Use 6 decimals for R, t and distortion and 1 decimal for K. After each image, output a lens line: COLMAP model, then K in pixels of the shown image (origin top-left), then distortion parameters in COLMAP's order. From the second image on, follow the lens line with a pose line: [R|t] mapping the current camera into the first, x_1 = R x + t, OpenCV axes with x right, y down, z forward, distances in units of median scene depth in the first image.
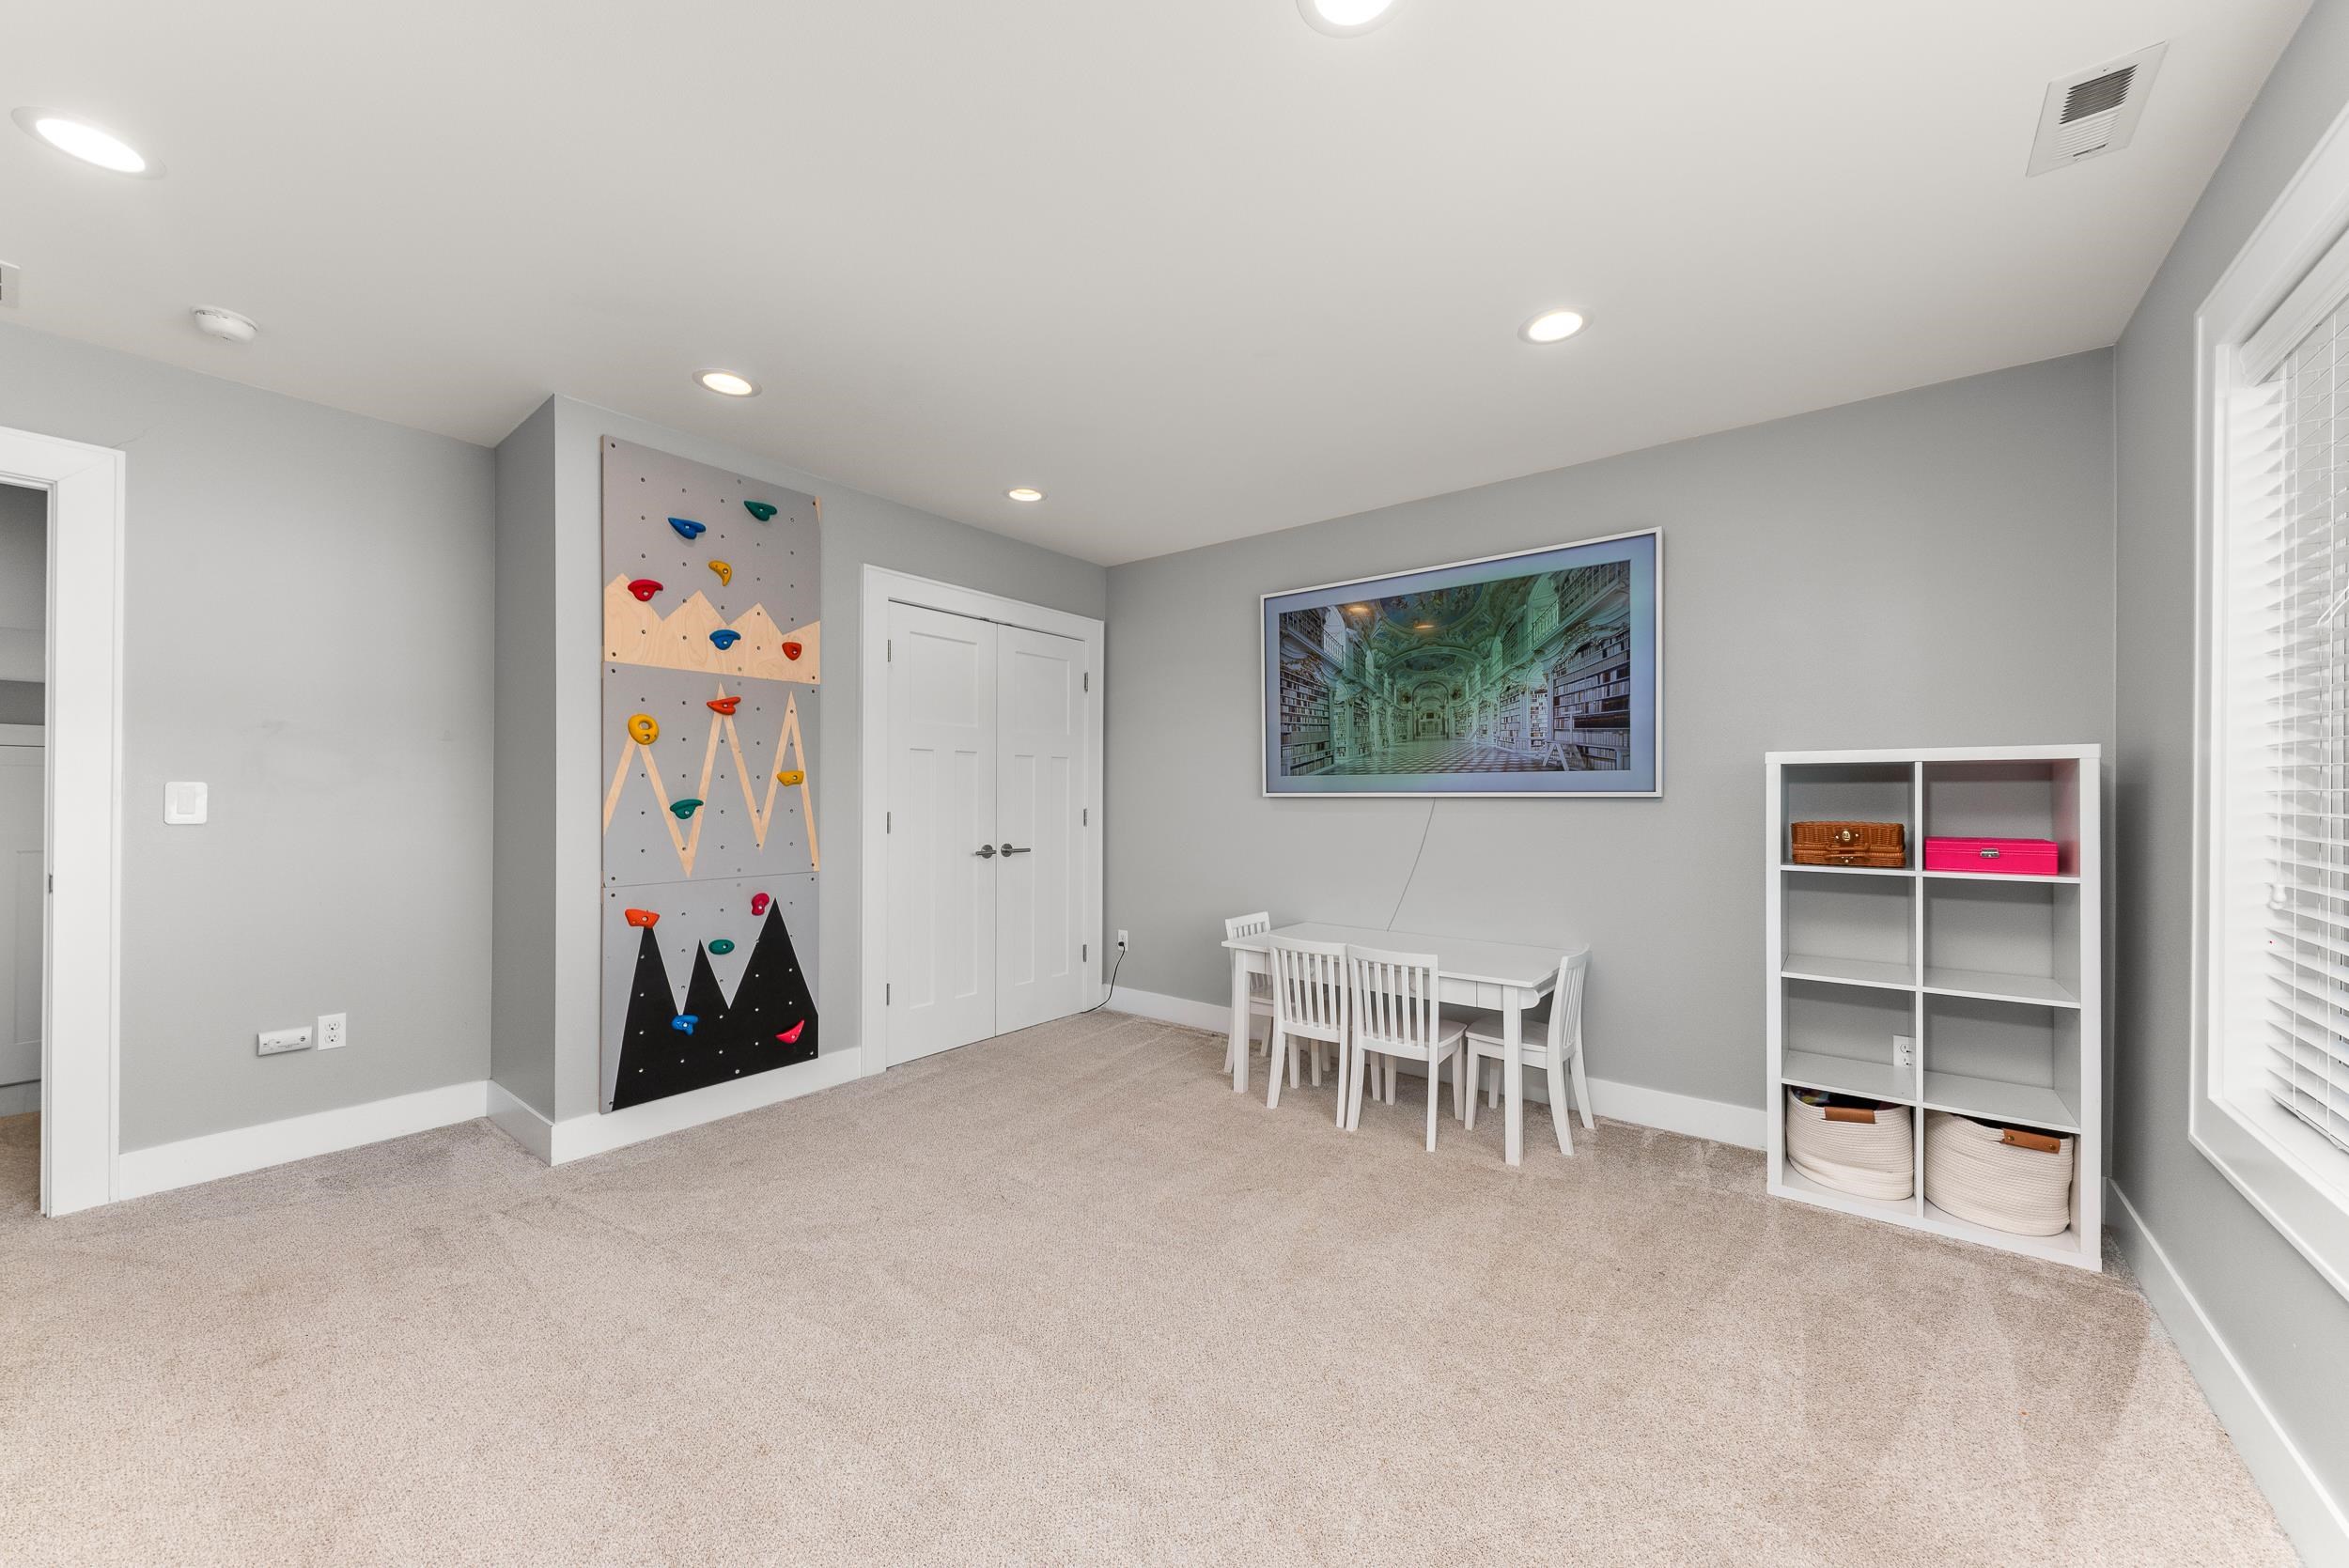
lens RADIAL K [[851.8, 0, 1171.7], [0, 851.8, 788.1], [0, 0, 1]] dist [0.000315, -0.000005]
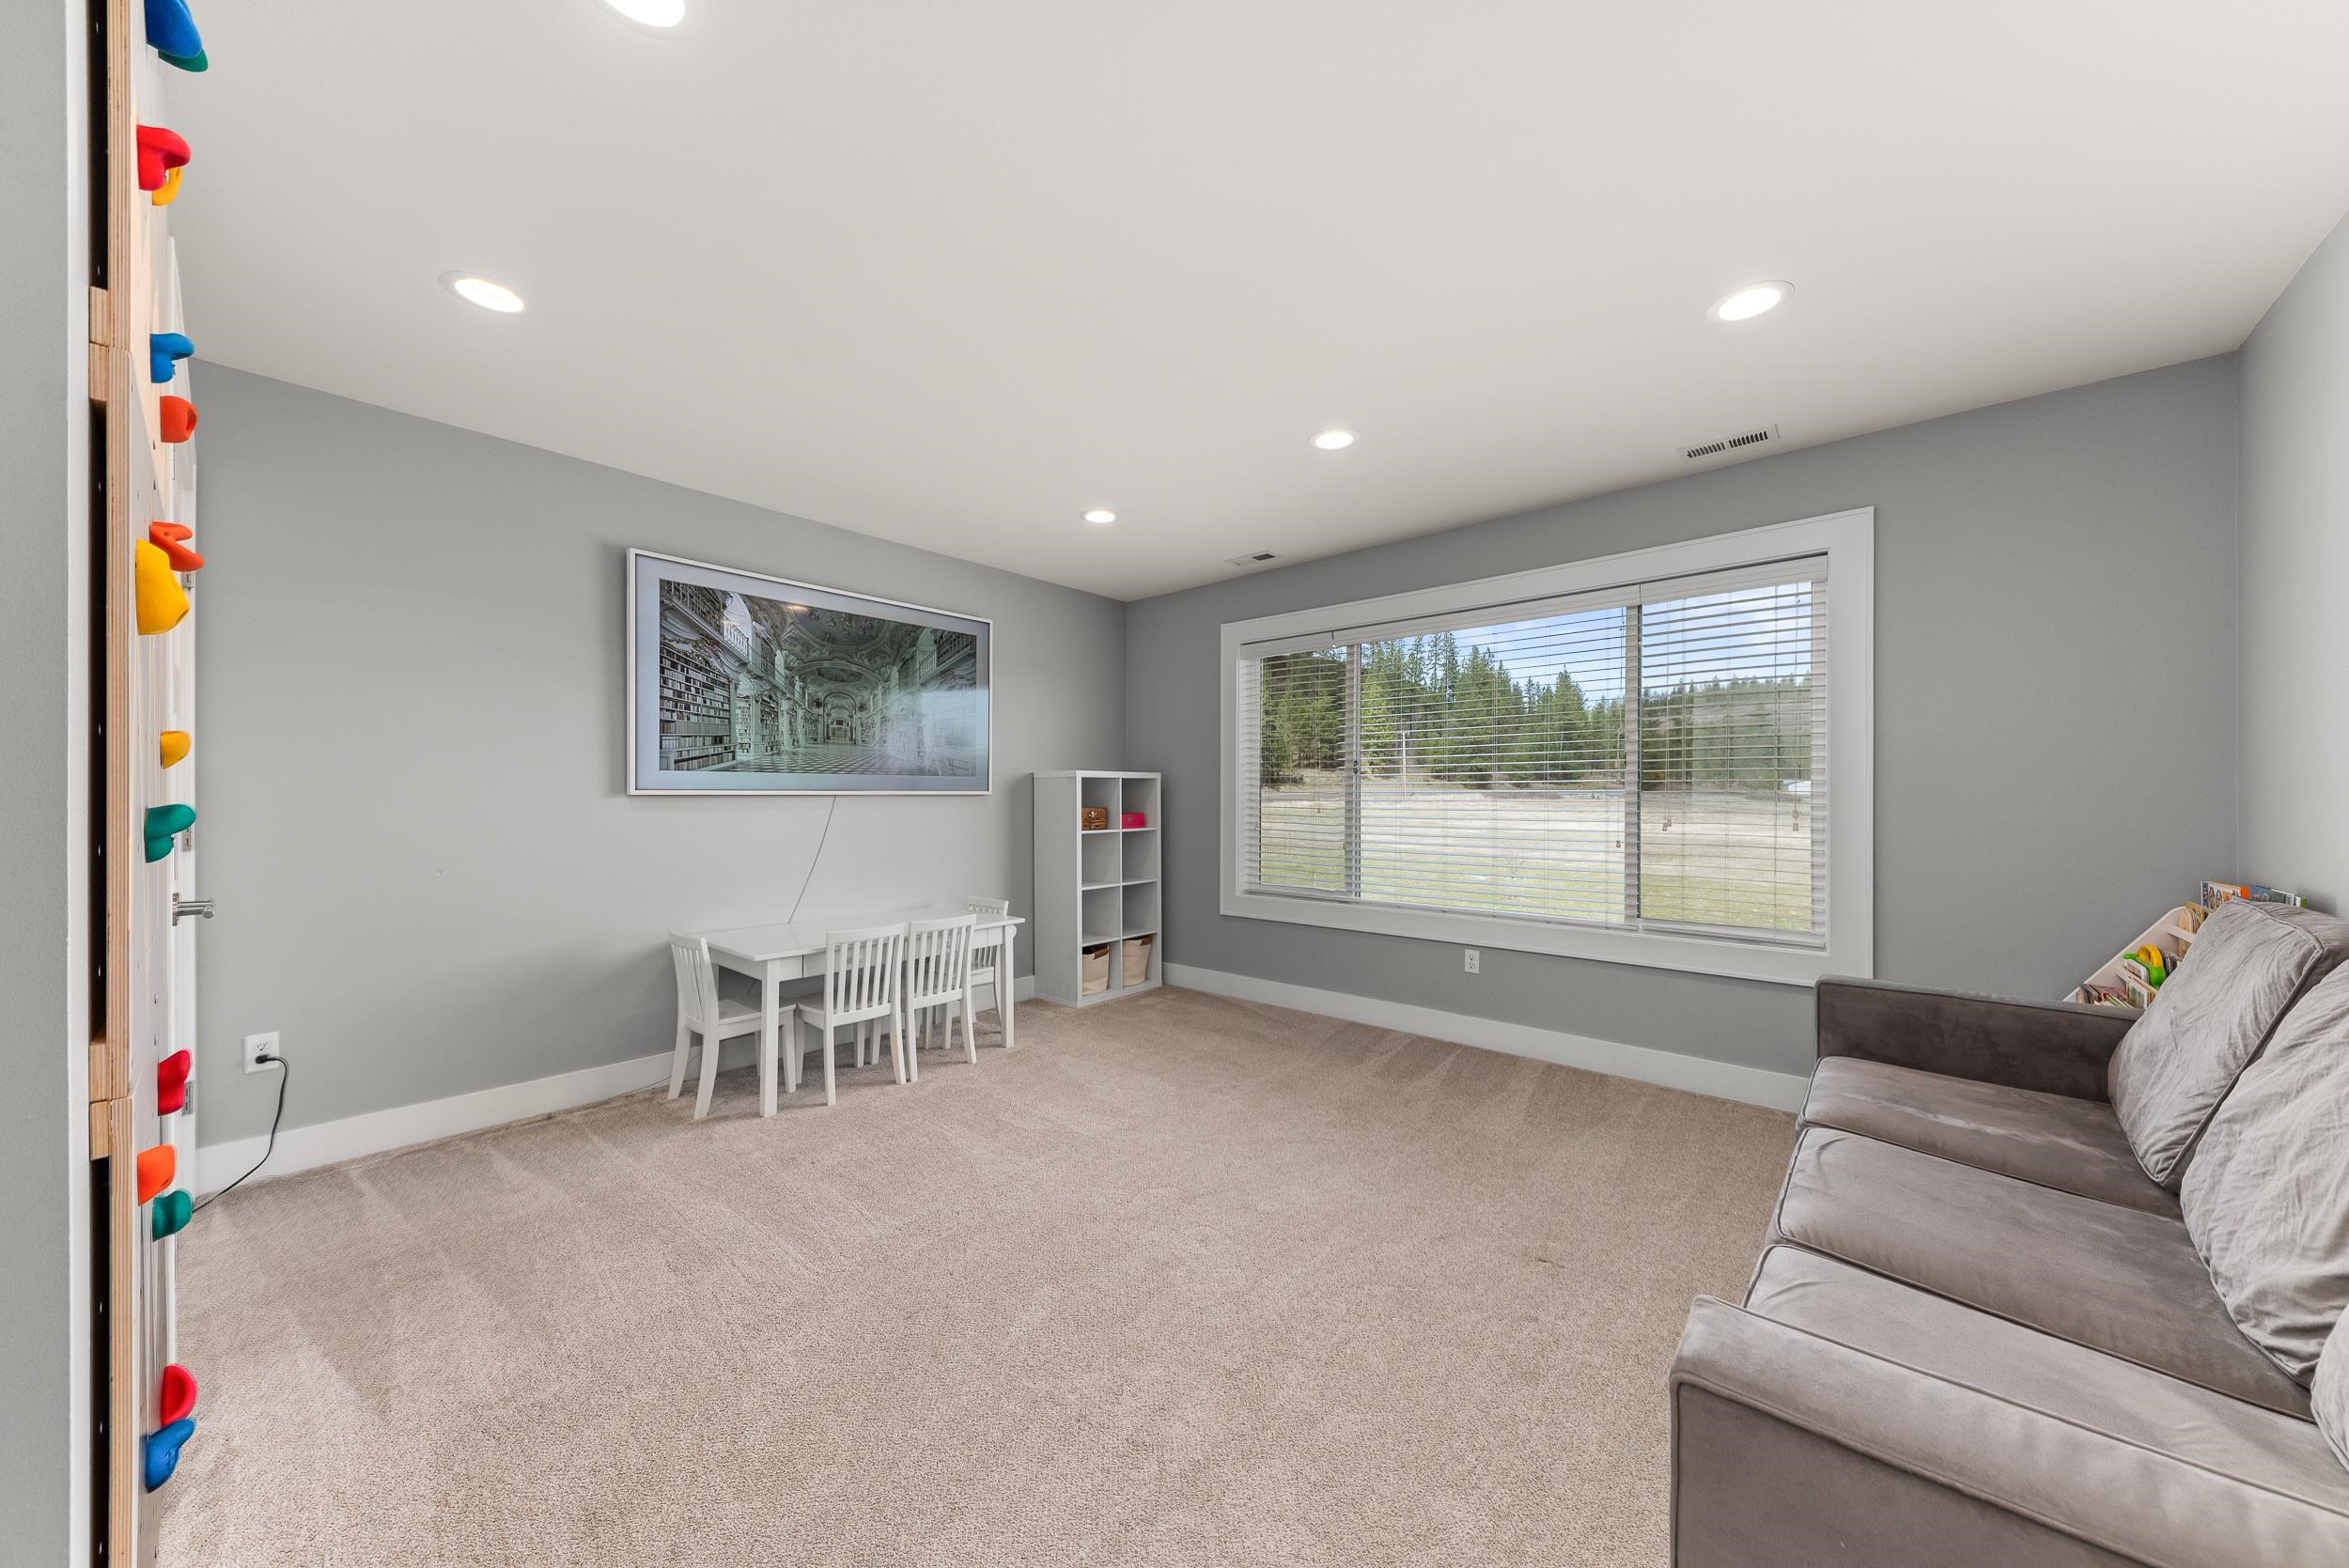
lens RADIAL K [[816.4, 0, 1173.0], [0, 816.4, 797.6], [0, 0, 1]] dist [0.000135, -0.000016]
pose [[0.039309, -0.002366, 0.999224, -0.721848], [-0.008234, 0.999962, 0.002692, 0.007280], [-0.999193, -0.008334, 0.039288, 0.491754]]
